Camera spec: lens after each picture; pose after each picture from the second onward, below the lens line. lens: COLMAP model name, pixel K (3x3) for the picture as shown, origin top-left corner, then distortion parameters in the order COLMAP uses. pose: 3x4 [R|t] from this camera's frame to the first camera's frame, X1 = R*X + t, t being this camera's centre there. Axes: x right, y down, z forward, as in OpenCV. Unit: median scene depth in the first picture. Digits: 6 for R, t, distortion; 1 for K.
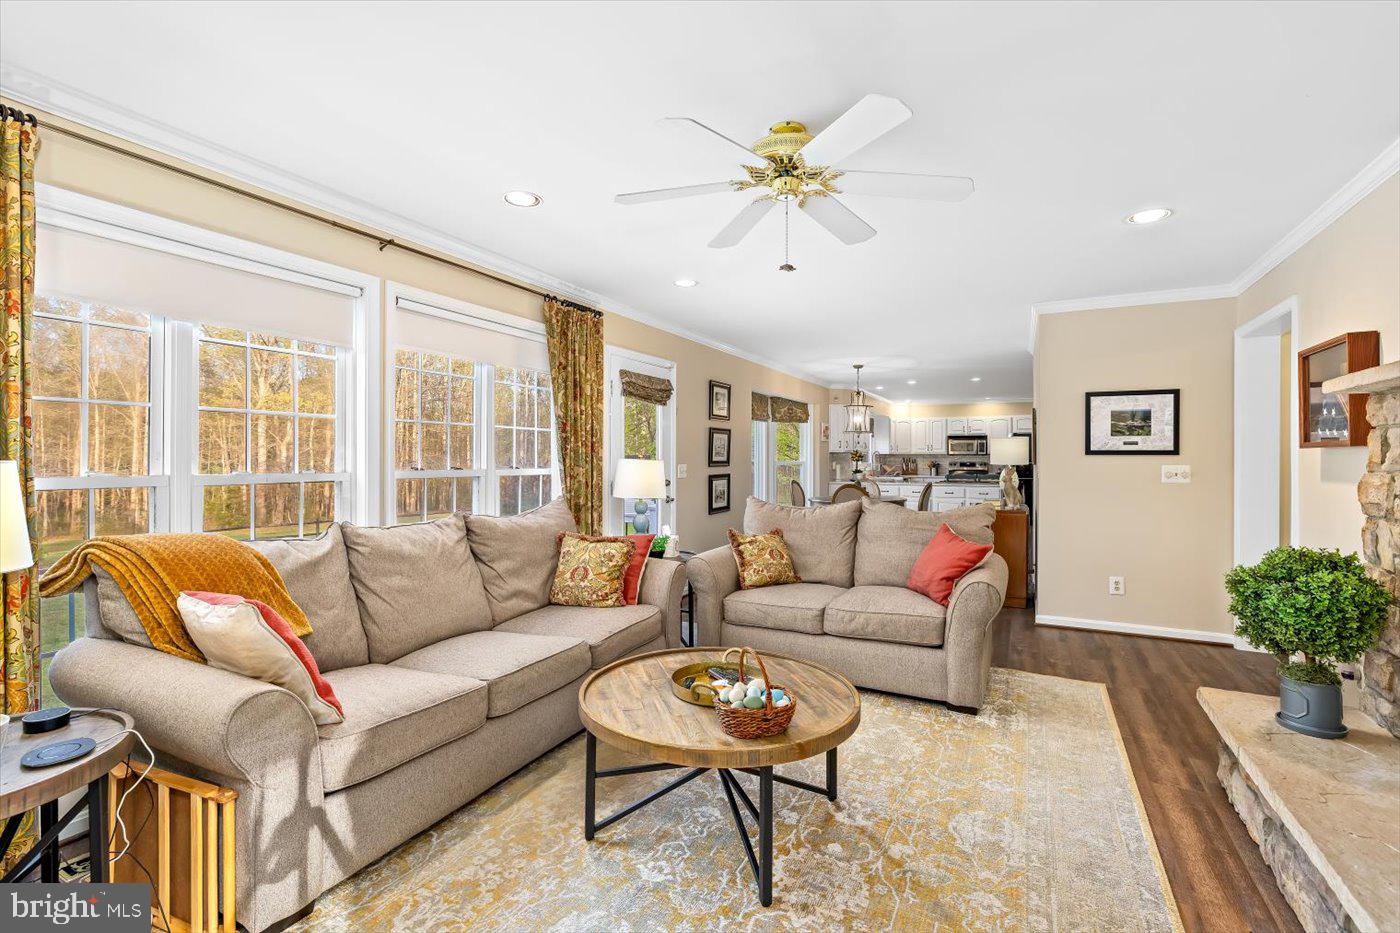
lens RADIAL K [[633.8, 0, 698.0], [0, 633.8, 455.3], [0, 0, 1]] dist [0.000050, -0.000074]
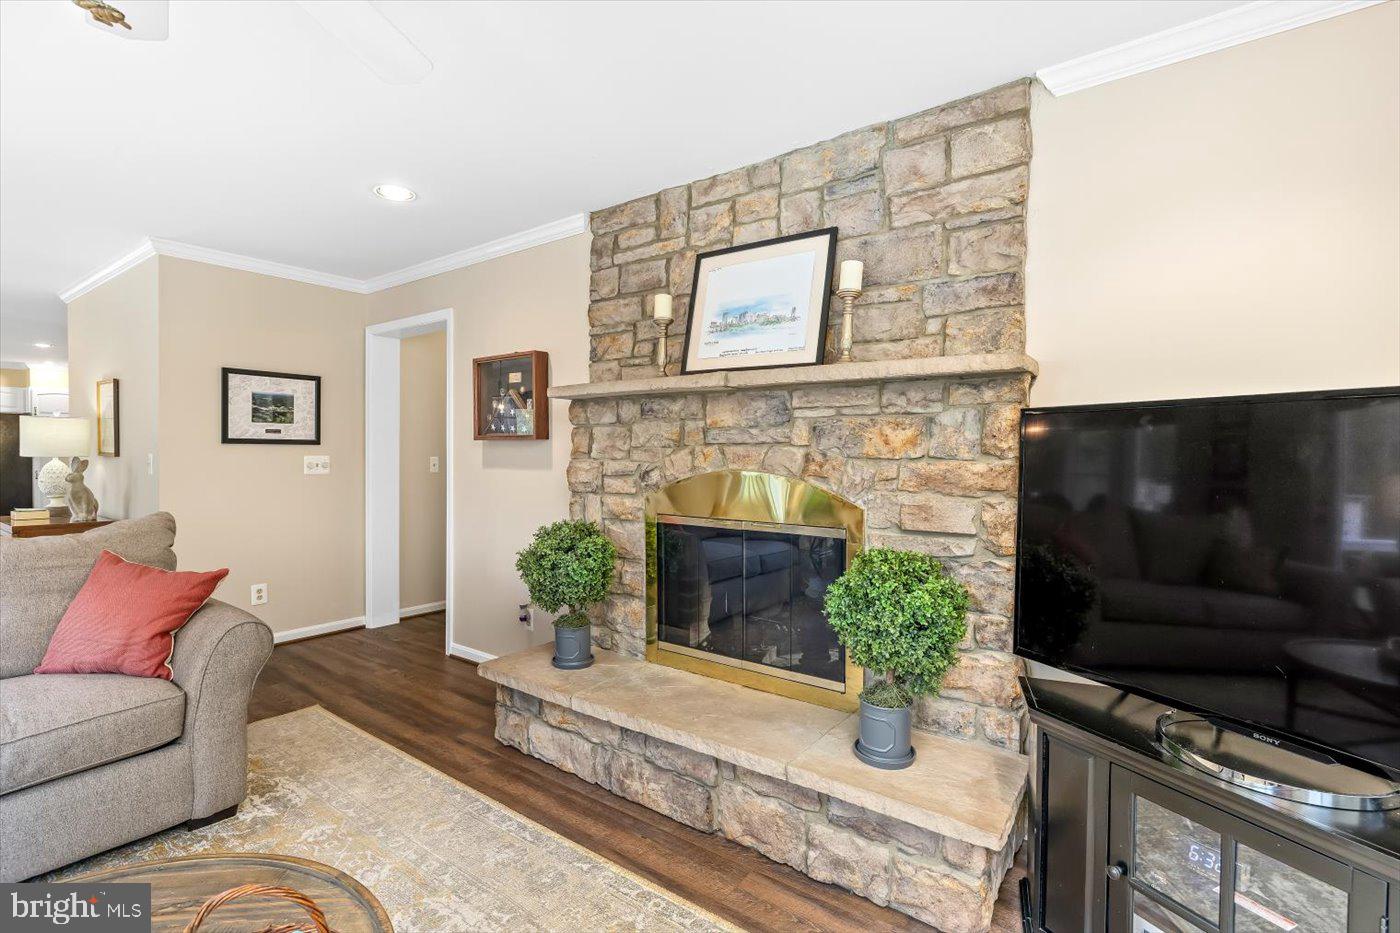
lens RADIAL K [[649.4, 0, 700.0], [0, 649.4, 466.5], [0, 0, 1]] dist [-0.001713, -0.000345]
pose [[0.156628, -0.023403, 0.987380, -0.126180], [-0.007058, 0.999667, 0.024814, 0.003744], [-0.987632, -0.010856, 0.156411, 0.274776]]
